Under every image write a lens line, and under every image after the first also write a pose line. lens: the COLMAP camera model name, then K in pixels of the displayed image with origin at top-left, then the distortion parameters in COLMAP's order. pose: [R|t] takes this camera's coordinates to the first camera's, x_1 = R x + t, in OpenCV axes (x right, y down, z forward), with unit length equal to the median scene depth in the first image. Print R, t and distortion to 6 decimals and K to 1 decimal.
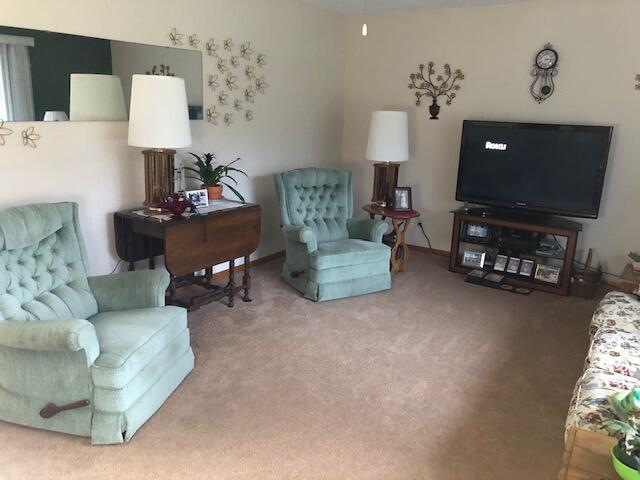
lens RADIAL K [[523.3, 0, 320.0], [0, 523.3, 240.0], [0, 0, 1]] dist [0.005364, -0.011687]
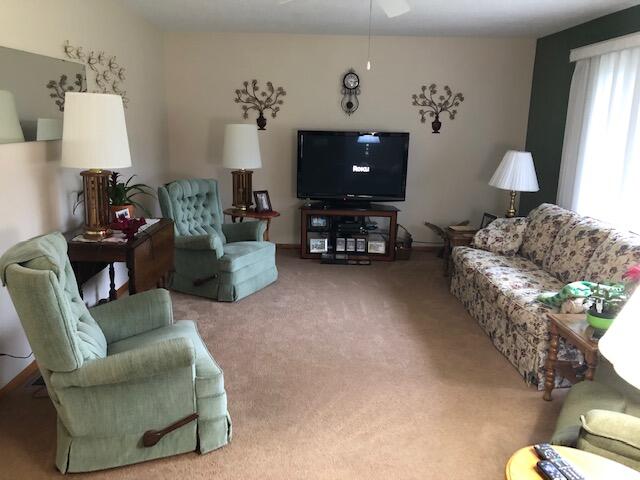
lens RADIAL K [[523.3, 0, 320.0], [0, 523.3, 240.0], [0, 0, 1]] dist [0.005364, -0.011687]
pose [[0.825960, -0.138379, 0.546481, -0.372124], [0.145498, 0.988888, 0.030497, -0.012372], [-0.544629, 0.054323, 0.836916, -0.004967]]
